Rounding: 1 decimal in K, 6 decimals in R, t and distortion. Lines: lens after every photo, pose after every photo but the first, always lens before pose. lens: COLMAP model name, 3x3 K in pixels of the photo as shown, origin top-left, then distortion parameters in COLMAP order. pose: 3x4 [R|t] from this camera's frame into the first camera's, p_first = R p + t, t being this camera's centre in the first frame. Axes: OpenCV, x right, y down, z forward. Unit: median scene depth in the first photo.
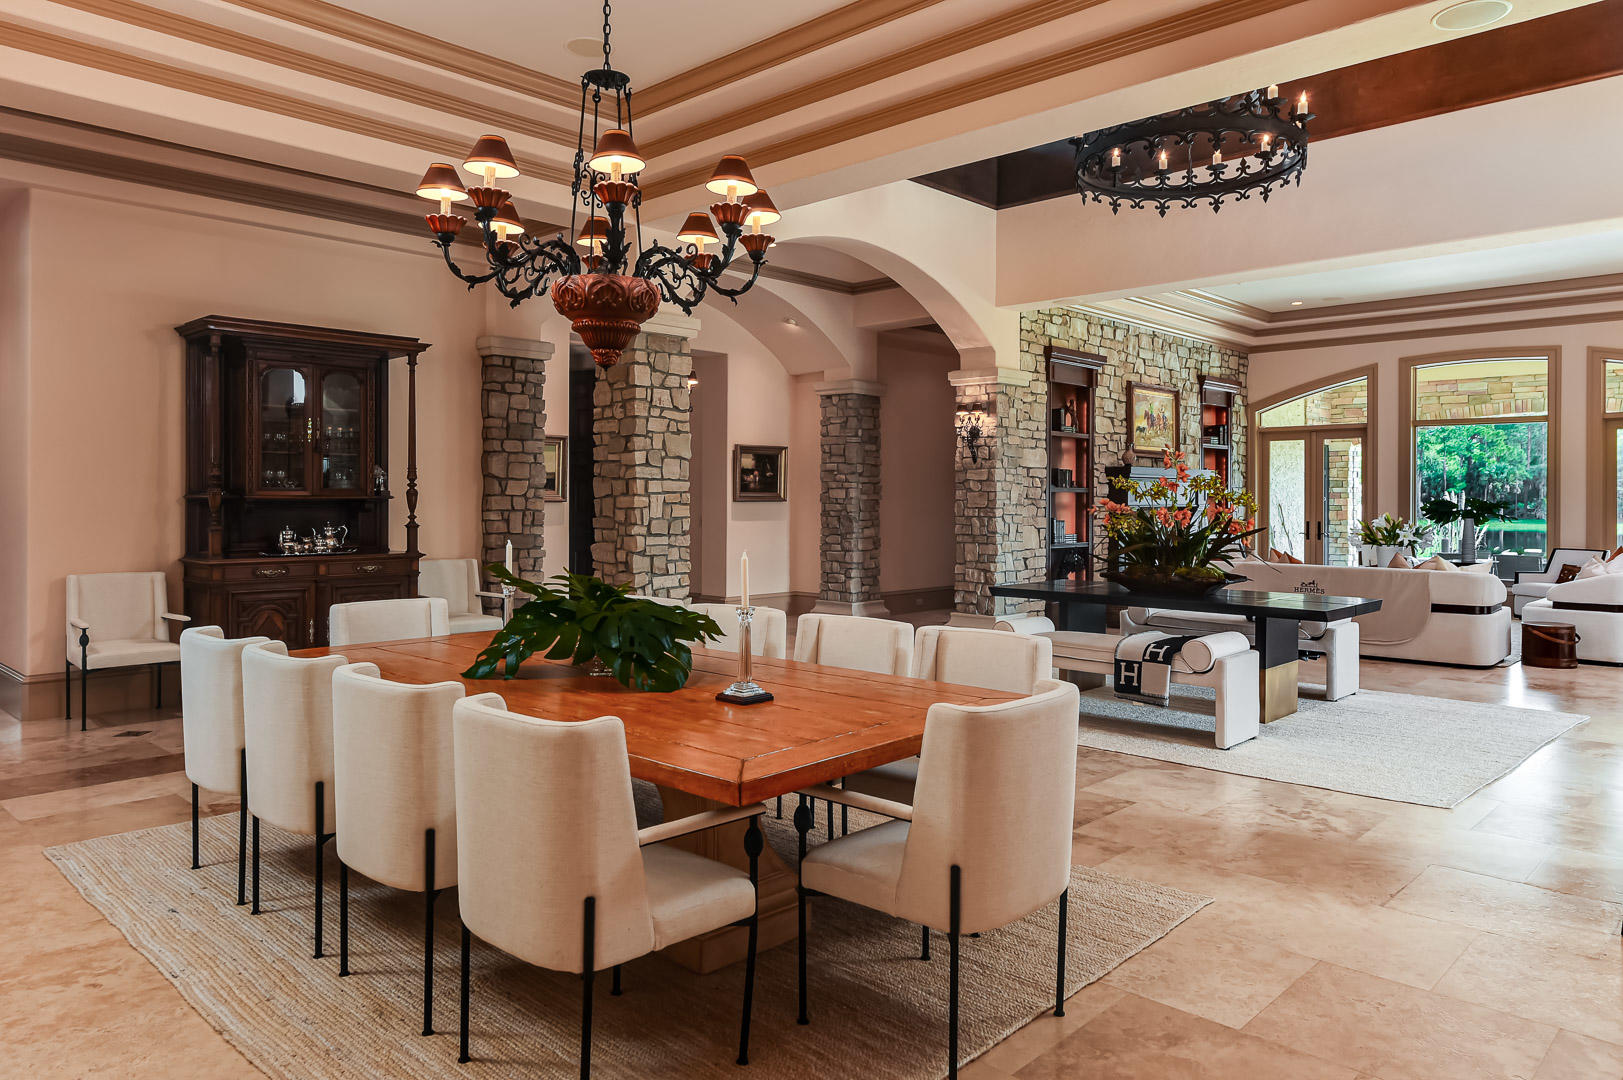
lens RADIAL K [[1093.7, 0, 811.9], [0, 1093.7, 519.3], [0, 0, 1]] dist [-0.000563, -0.000273]
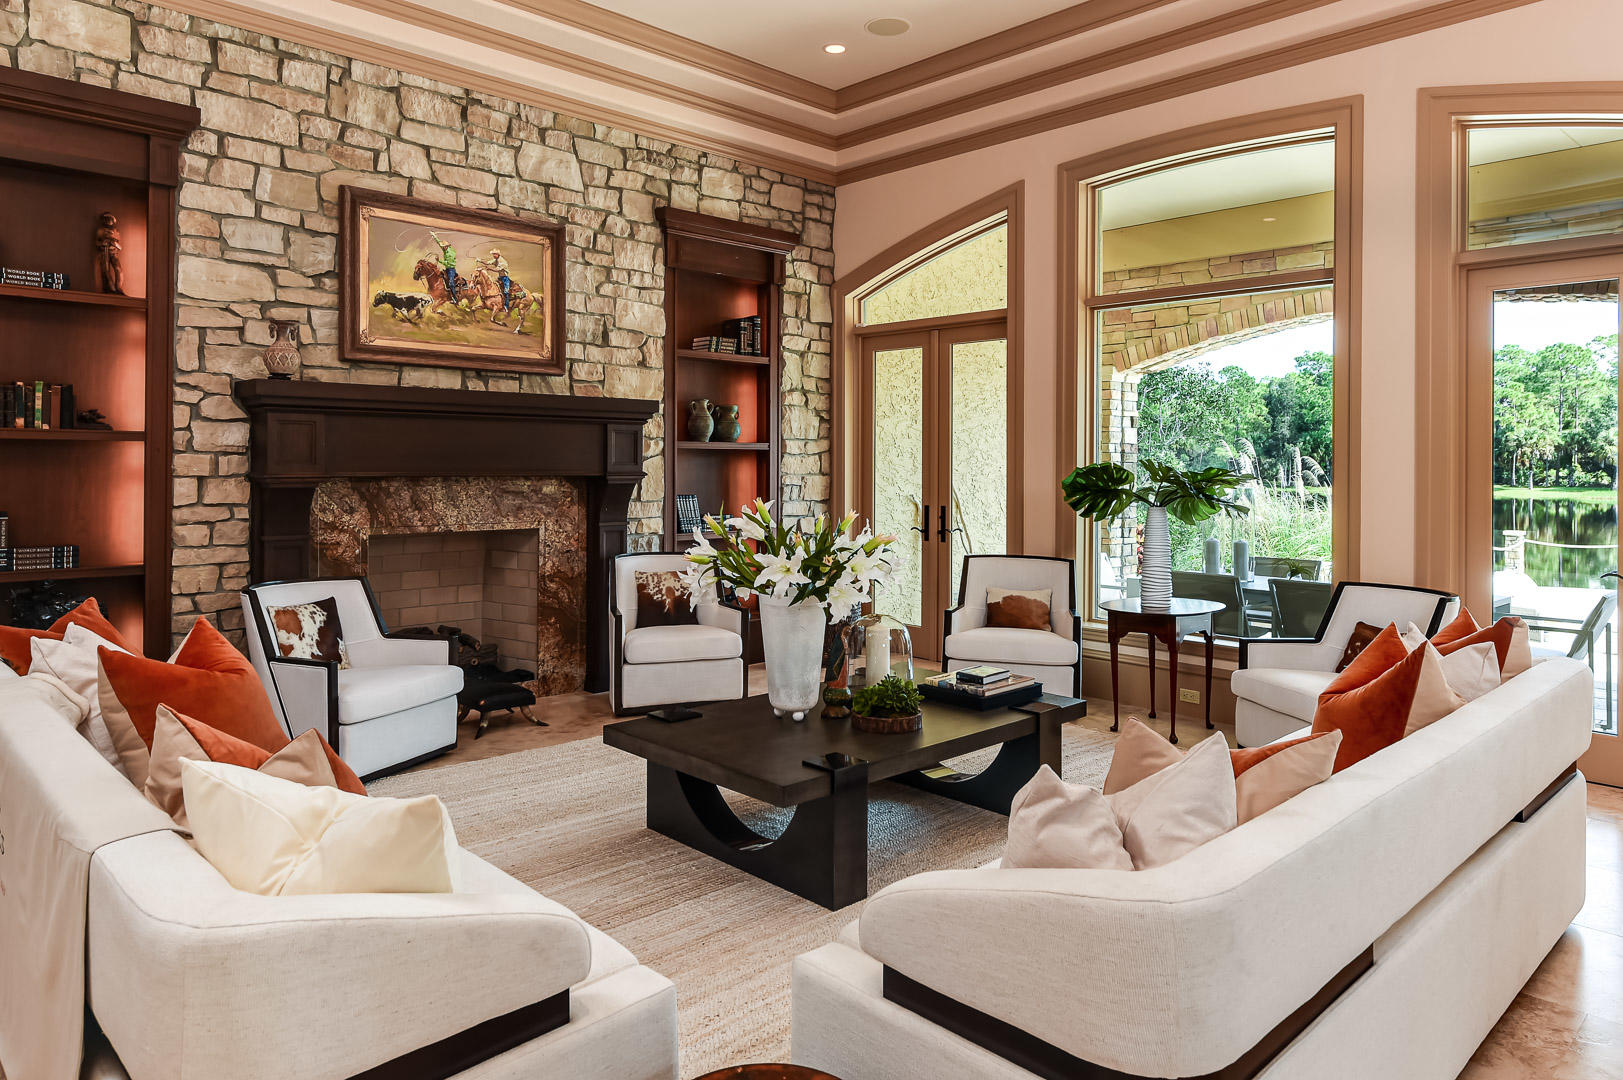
lens RADIAL K [[1055.0, 0, 824.4], [0, 1055.0, 493.1], [0, 0, 1]] dist [0.000502, 0.004469]
pose [[0.999231, 0.006363, -0.038698, 0.516103], [-0.005953, 0.999925, 0.010692, -0.010989], [0.038763, -0.010453, 0.999194, 0.610318]]
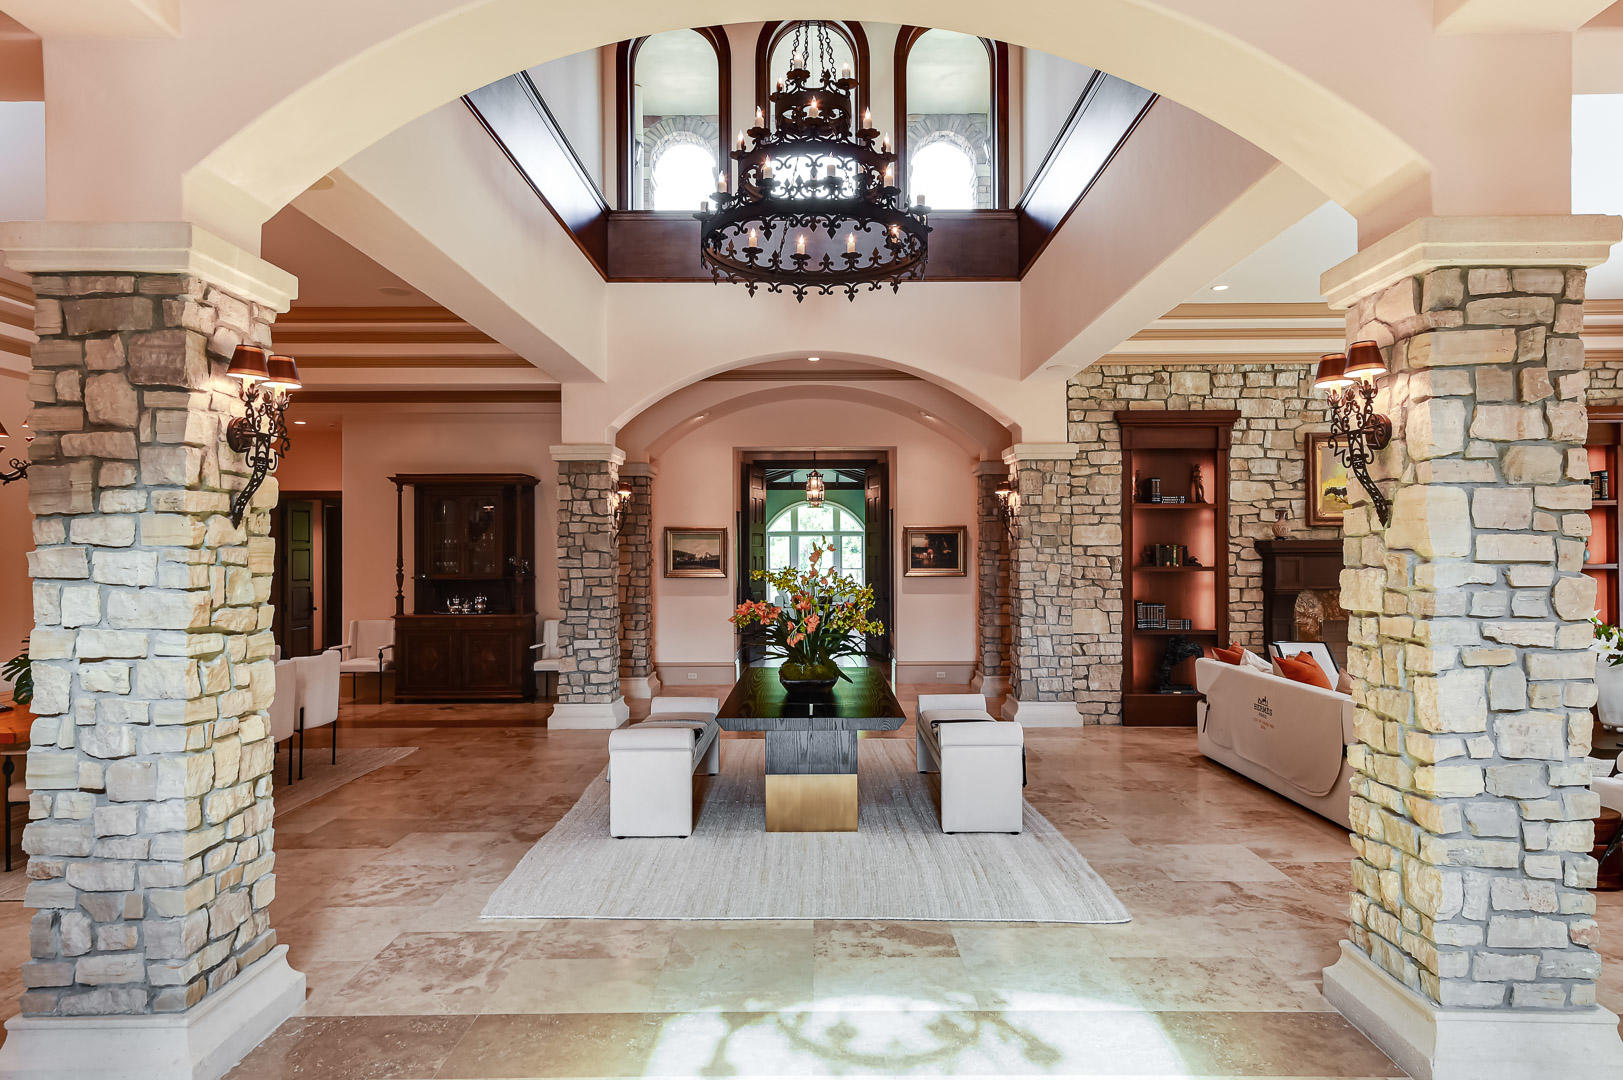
lens RADIAL K [[947.4, 0, 813.0], [0, 947.4, 545.8], [0, 0, 1]] dist [0.010333, 0.002598]
pose [[0.681157, -0.011880, -0.732041, 0.576758], [-0.007564, 0.999701, -0.023262, -0.024533], [0.732098, 0.021382, 0.680863, 0.261210]]
